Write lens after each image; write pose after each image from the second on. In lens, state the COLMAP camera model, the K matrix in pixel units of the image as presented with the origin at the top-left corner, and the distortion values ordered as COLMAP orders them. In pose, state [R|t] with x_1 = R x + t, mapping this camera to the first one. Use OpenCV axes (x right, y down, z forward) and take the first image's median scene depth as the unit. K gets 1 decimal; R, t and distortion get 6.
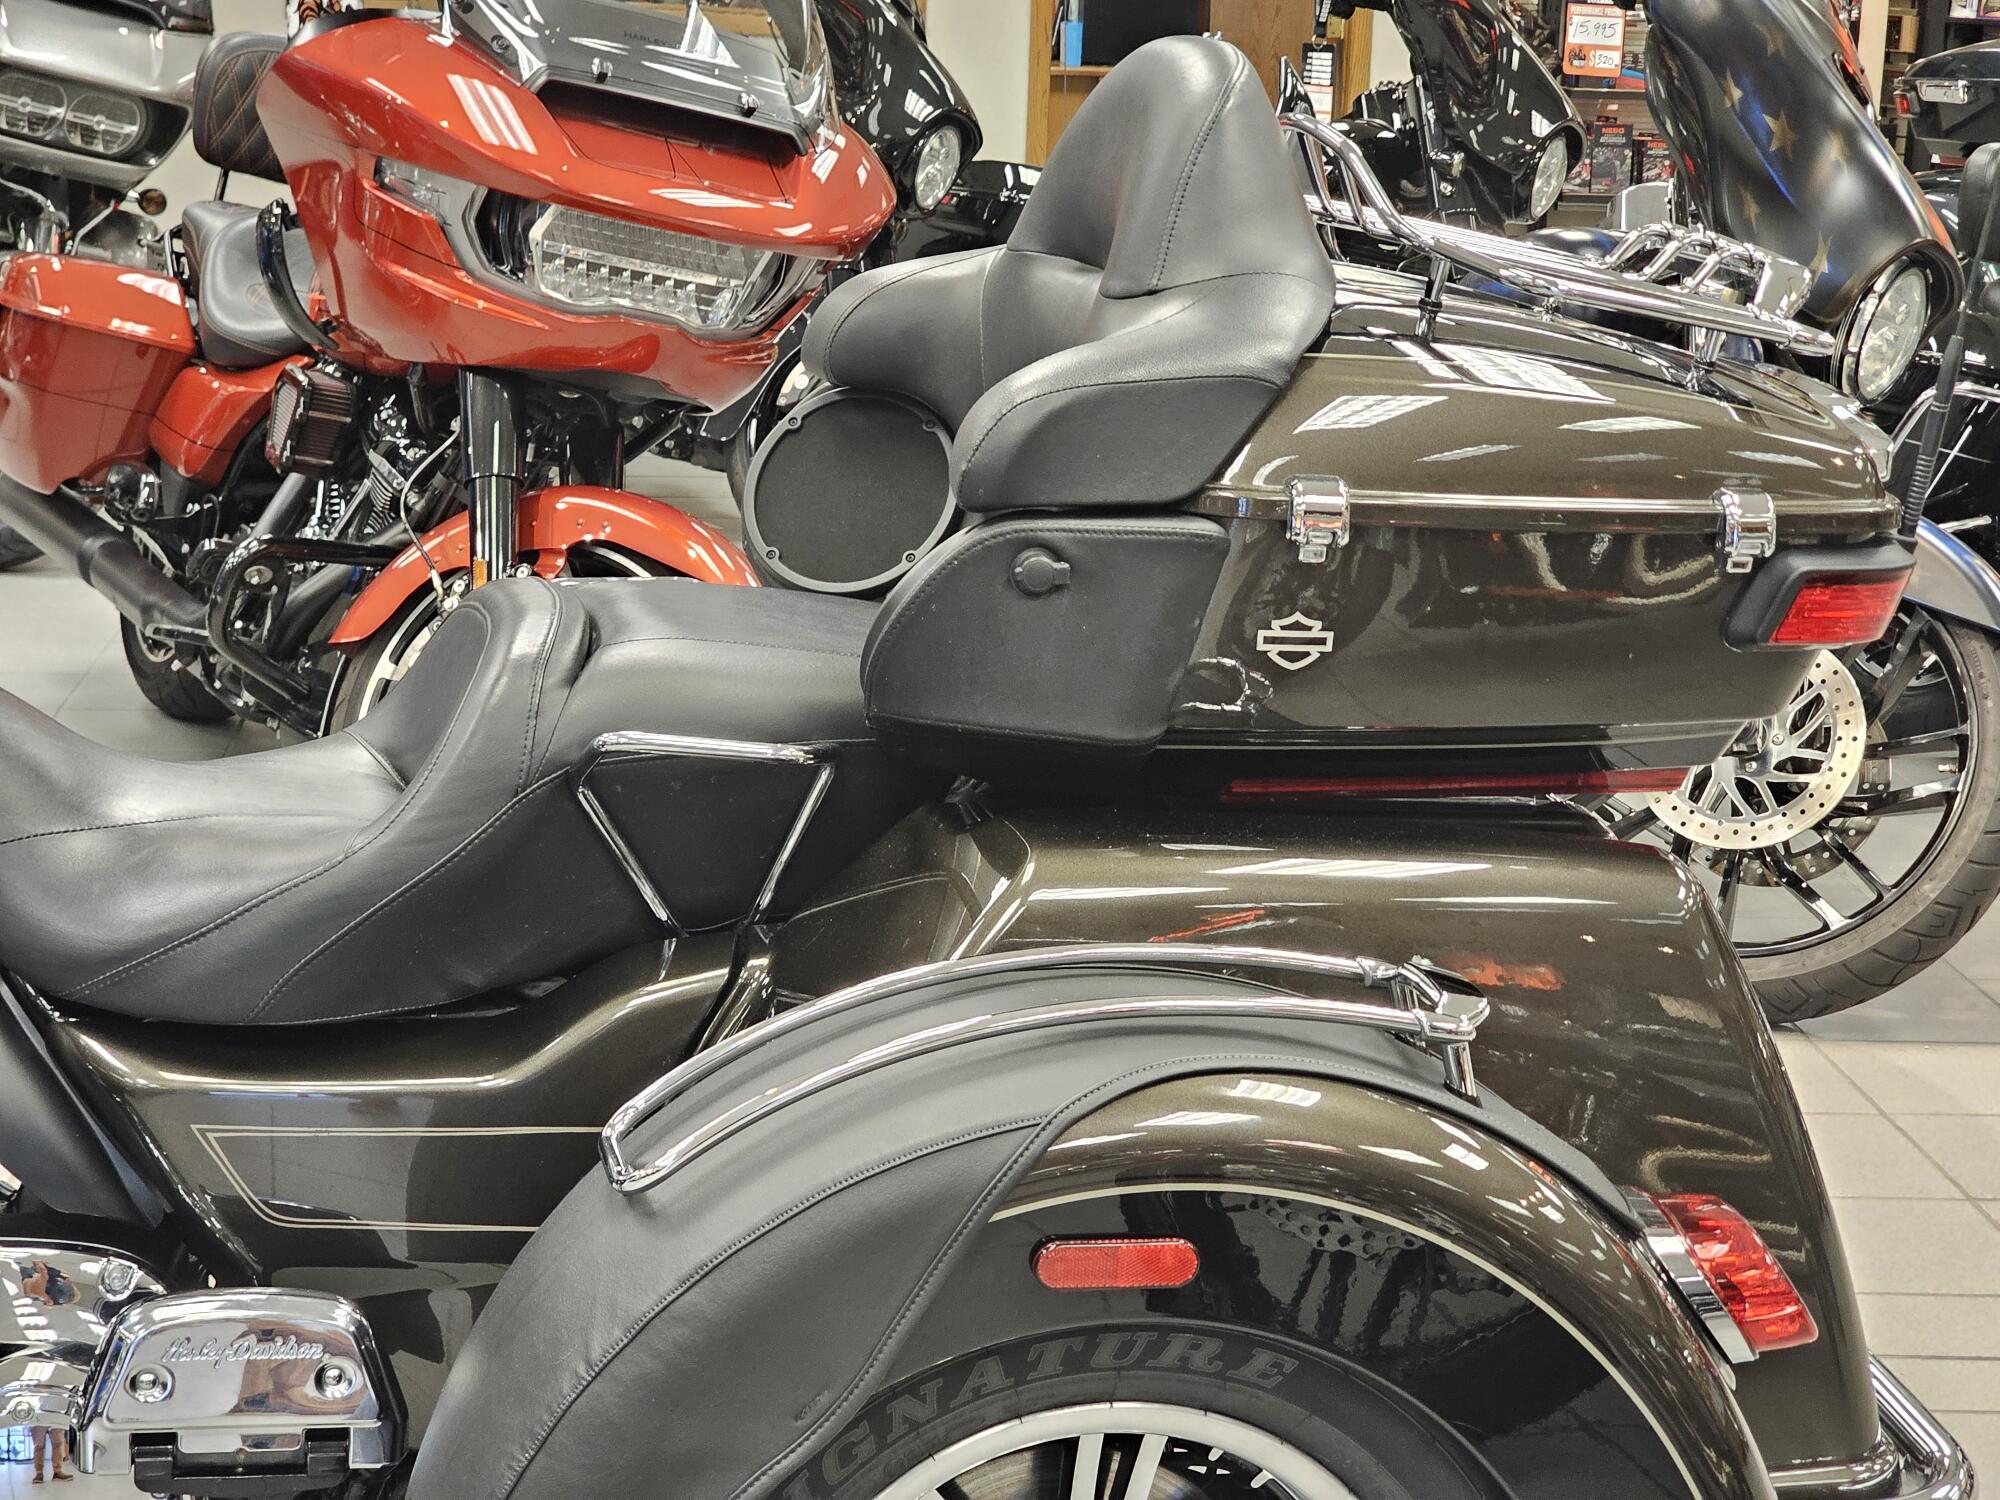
lens RADIAL K [[3857.6, 0, 960.5], [0, 3857.6, 788.1], [0, 0, 1]] dist [0.063088, 0.000000]
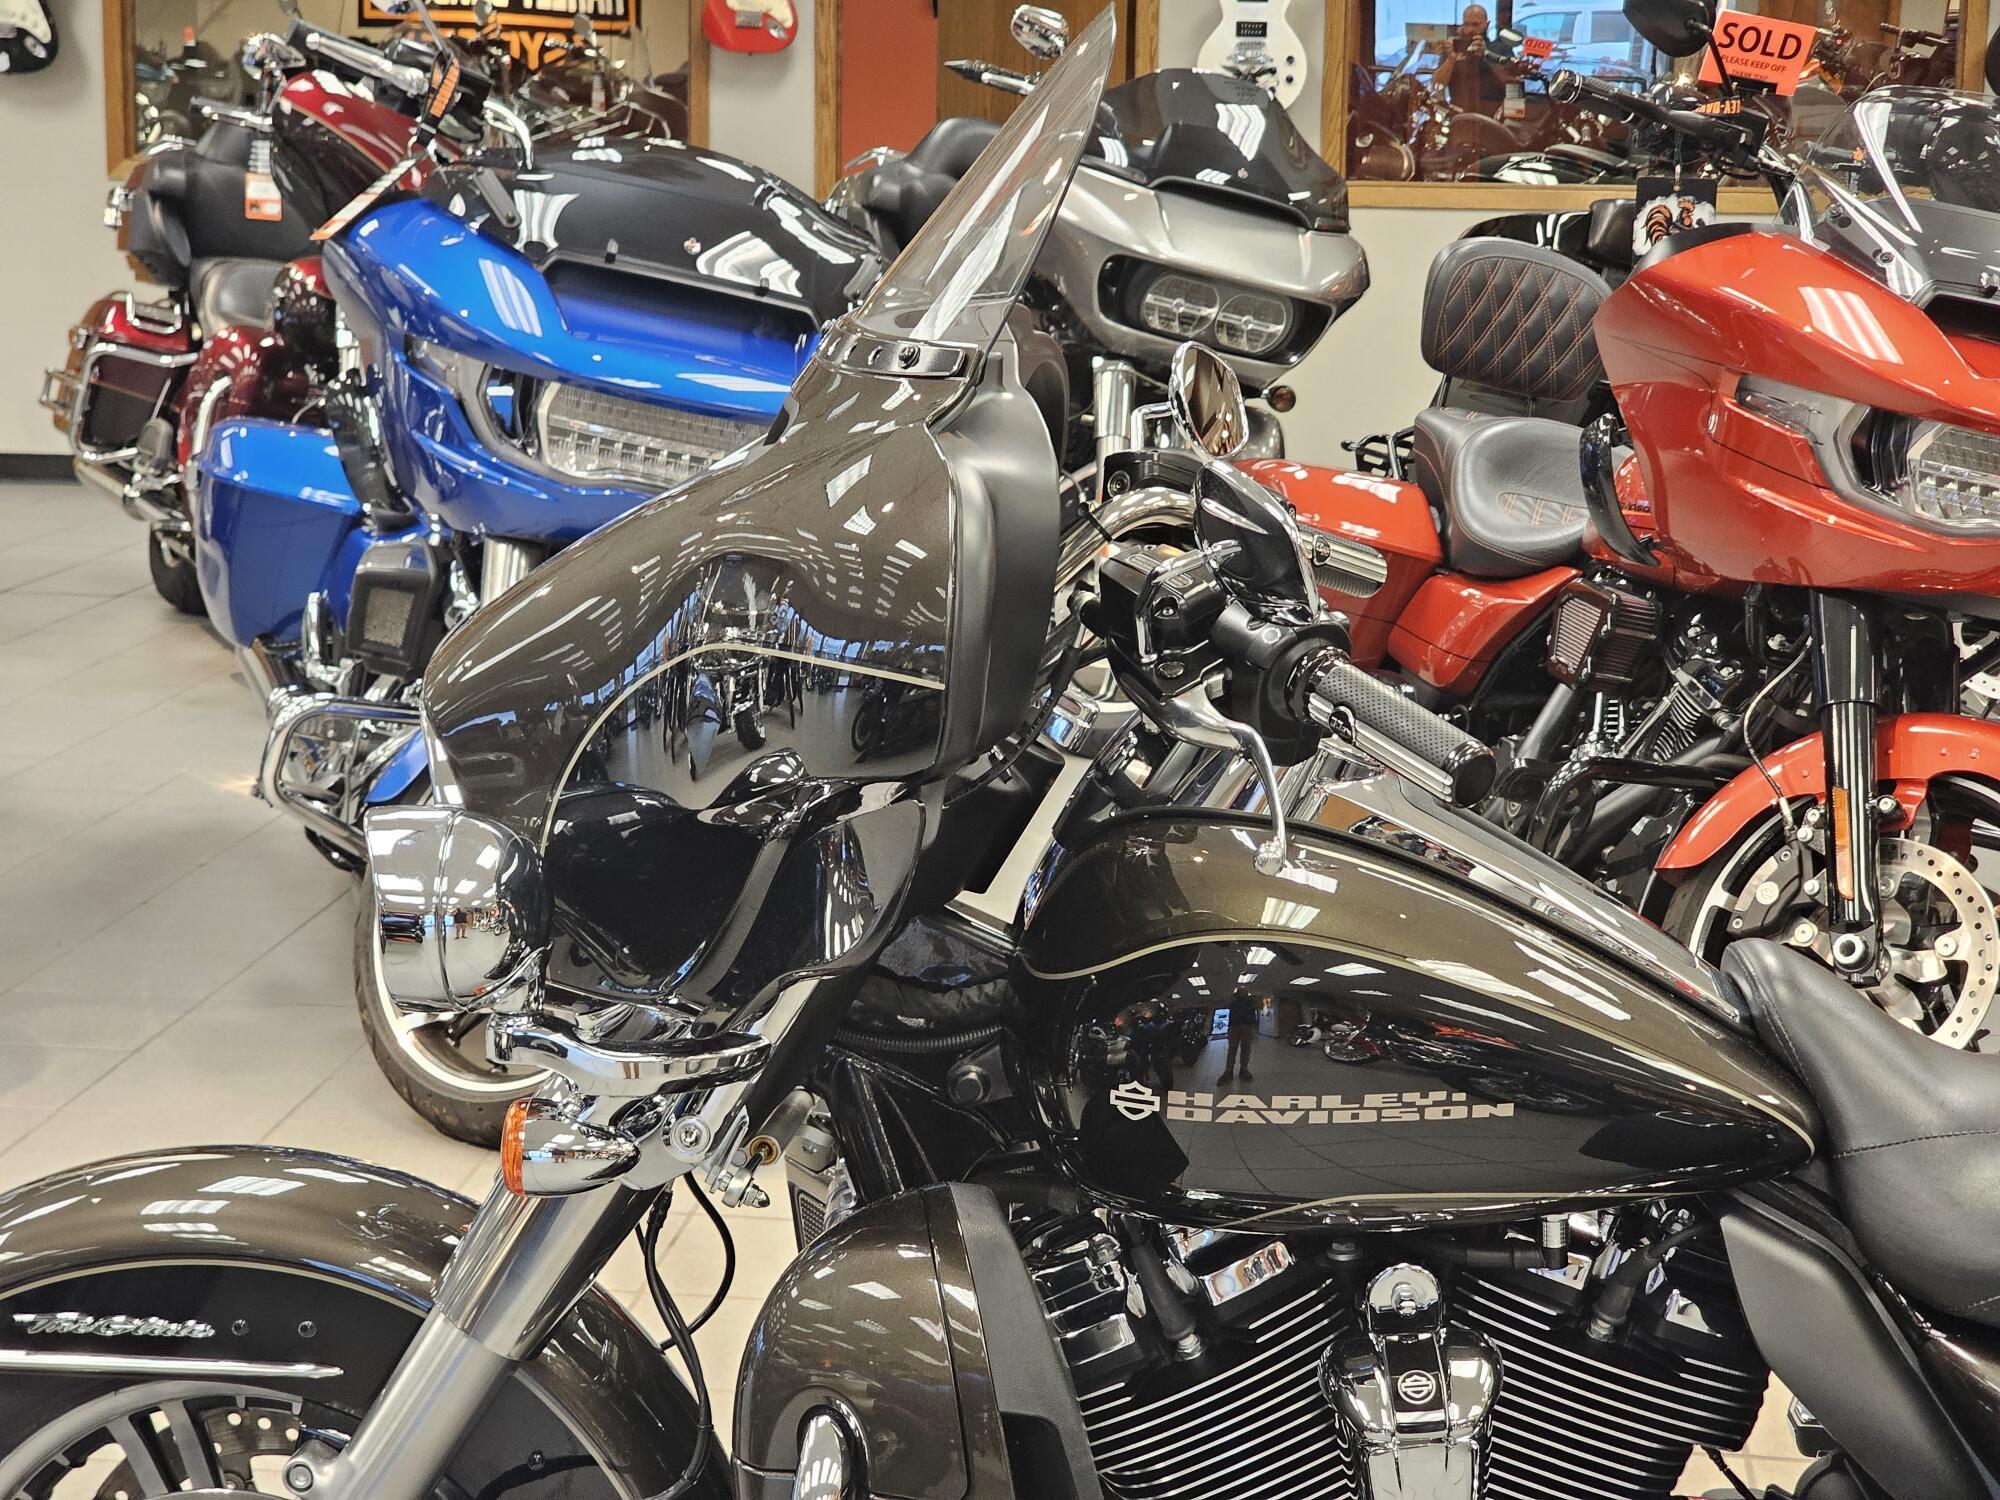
lens RADIAL K [[3857.6, 0, 940.0], [0, 3857.6, 844.3], [0, 0, 1]] dist [0.063088, 0.000000]
pose [[0.974593, 0.025648, -0.222511, -0.116213], [-0.031961, 0.999181, -0.024816, -0.012862], [0.221692, 0.031297, 0.974614, 0.007293]]
